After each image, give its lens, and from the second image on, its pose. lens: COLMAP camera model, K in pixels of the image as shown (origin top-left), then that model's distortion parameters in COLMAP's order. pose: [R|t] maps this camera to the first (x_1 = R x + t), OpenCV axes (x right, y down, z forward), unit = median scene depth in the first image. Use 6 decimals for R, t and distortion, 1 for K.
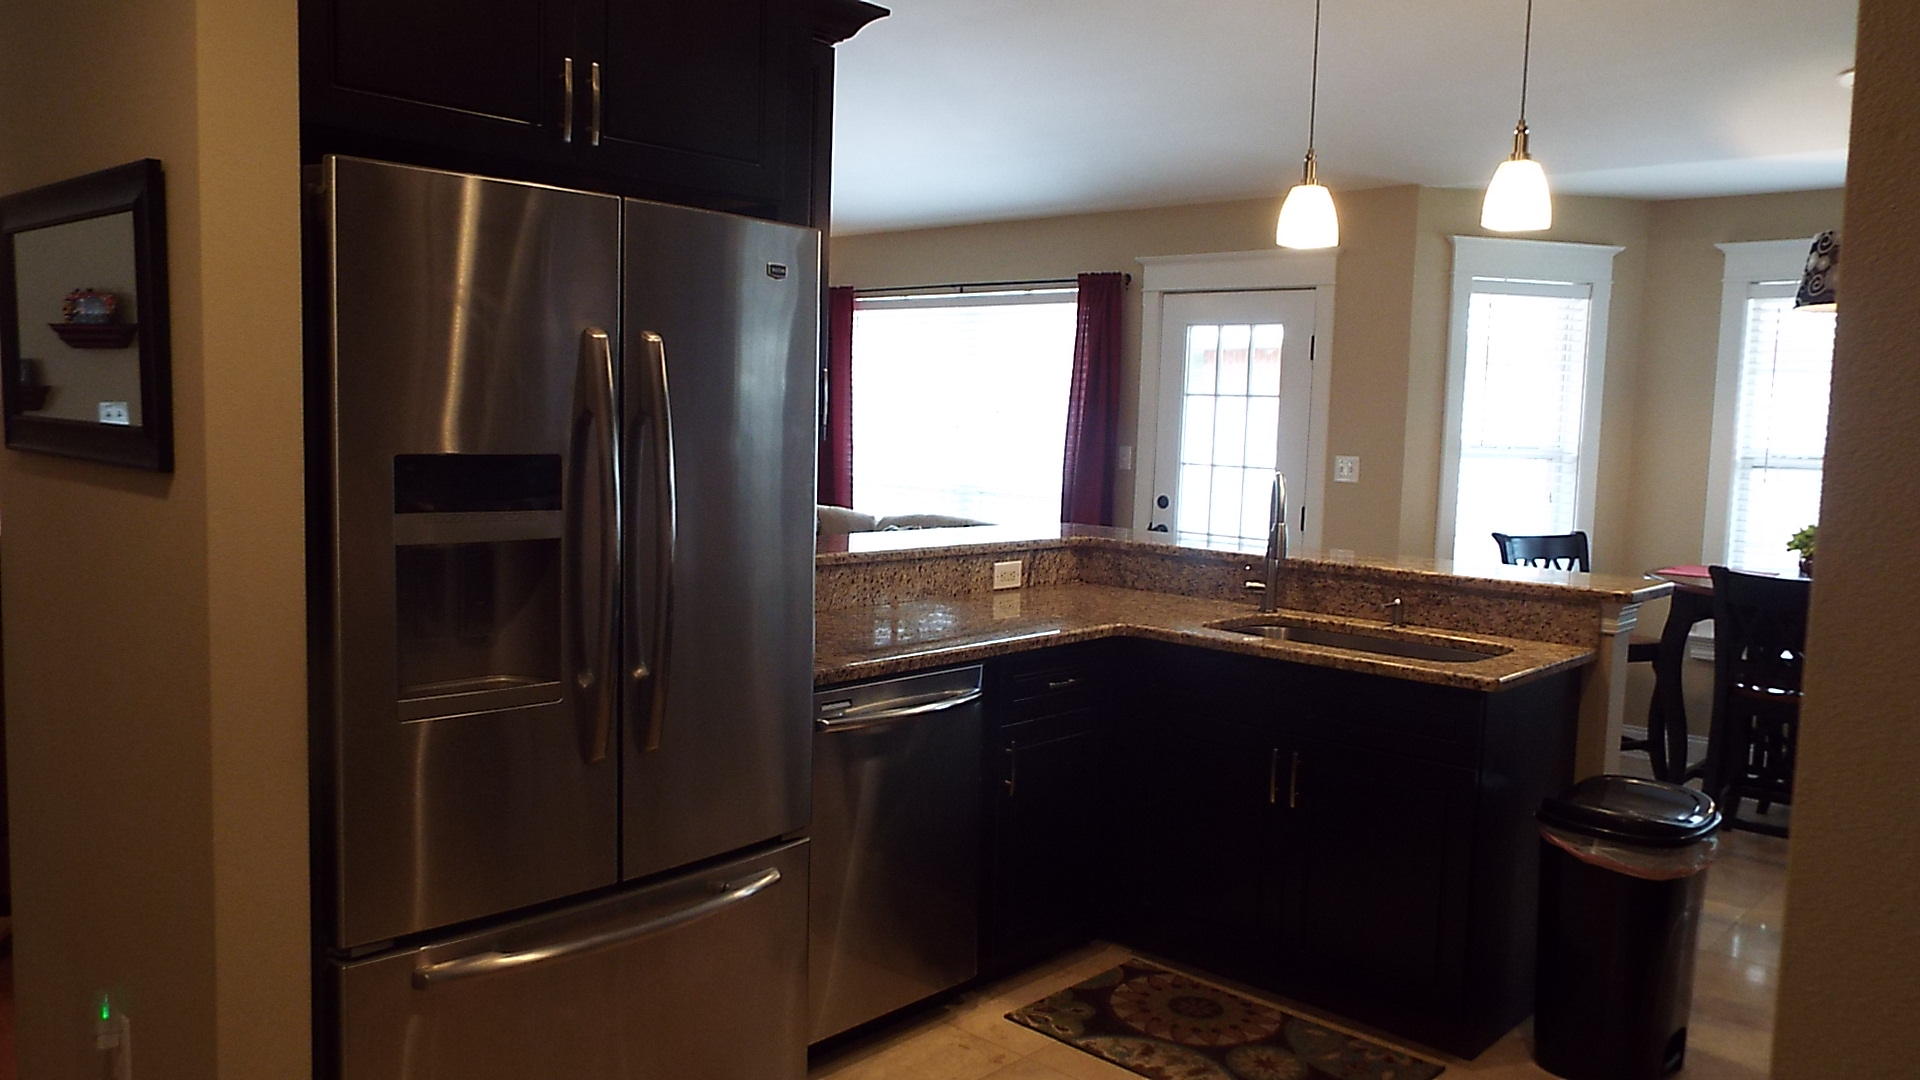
lens RADIAL K [[1386.4, 0, 956.4], [0, 1386.4, 546.6], [0, 0, 1]] dist [-0.033341, 0.017504]
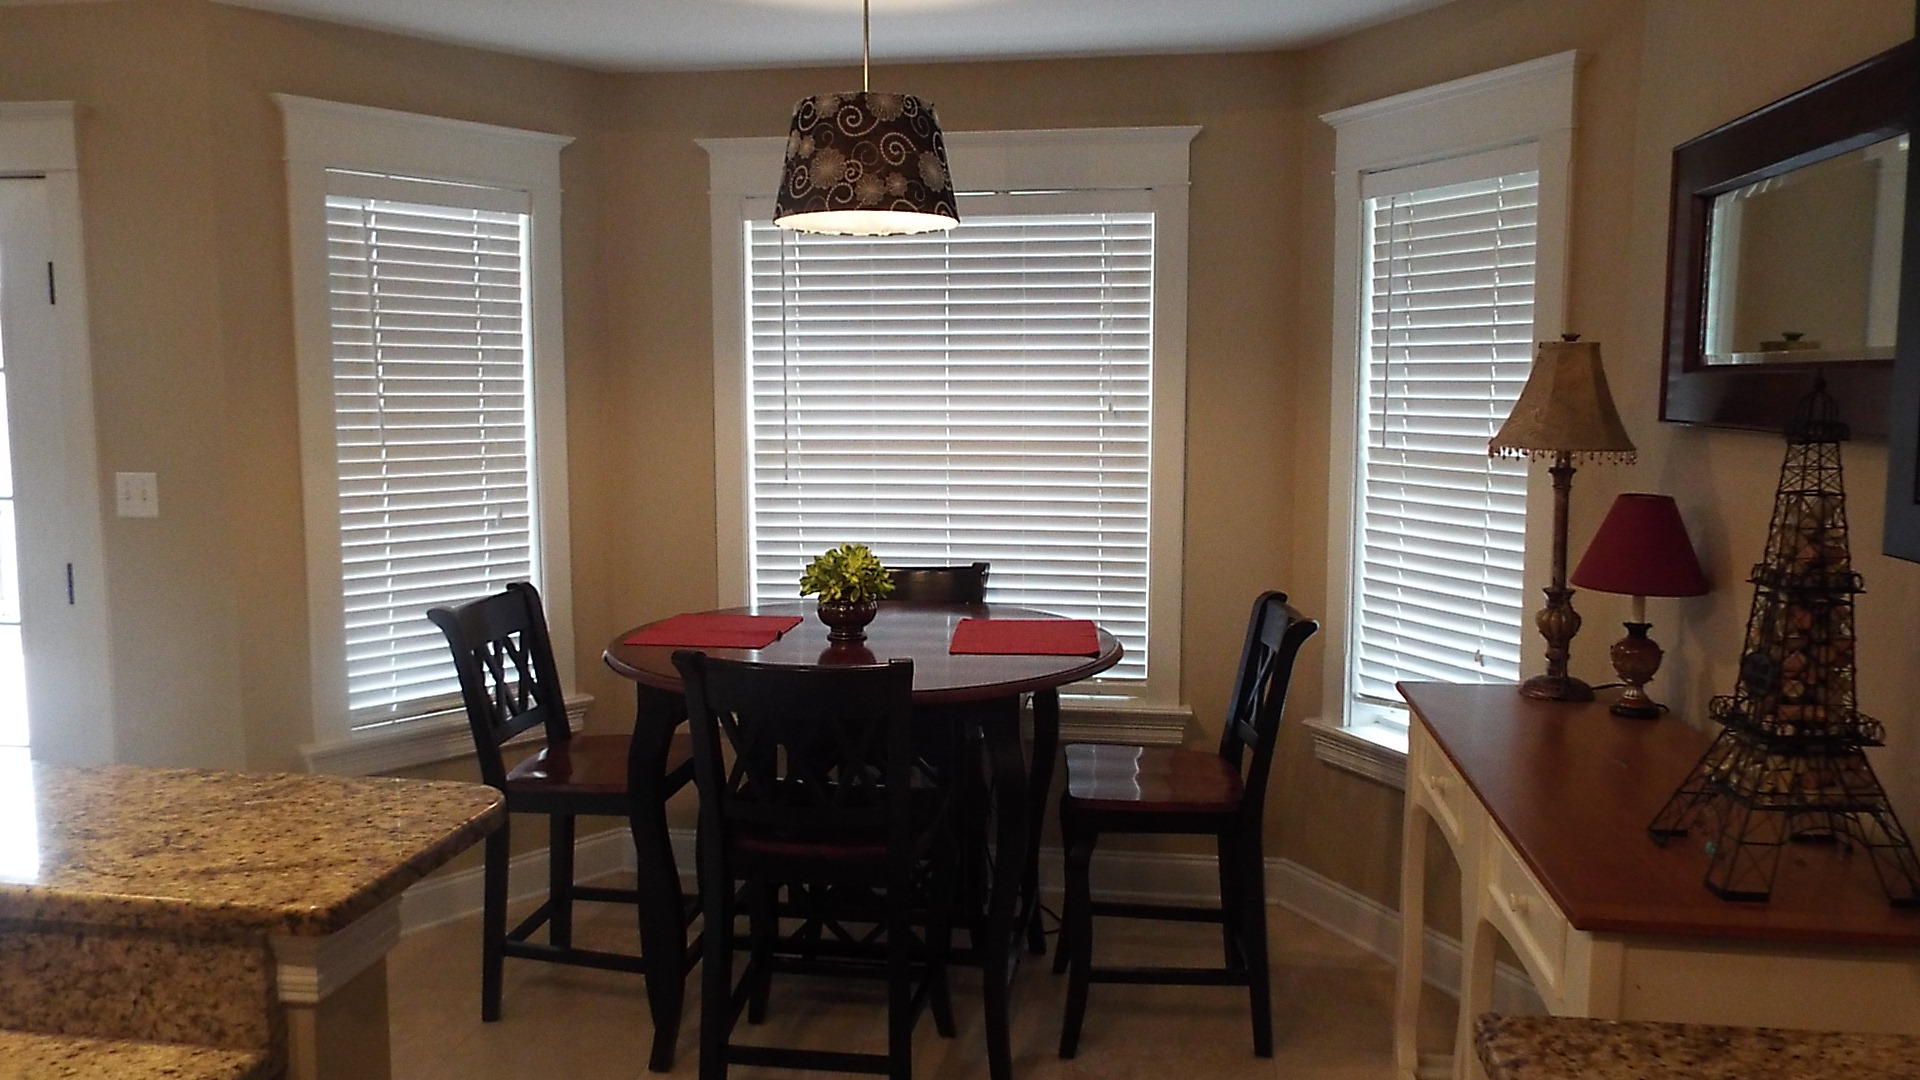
lens RADIAL K [[1386.4, 0, 965.8], [0, 1386.4, 530.8], [0, 0, 1]] dist [-0.033341, 0.017504]
pose [[0.819751, -0.082376, 0.566765, 0.314894], [0.071371, 0.996581, 0.041619, -0.052573], [-0.568256, 0.006333, 0.822828, 0.433892]]
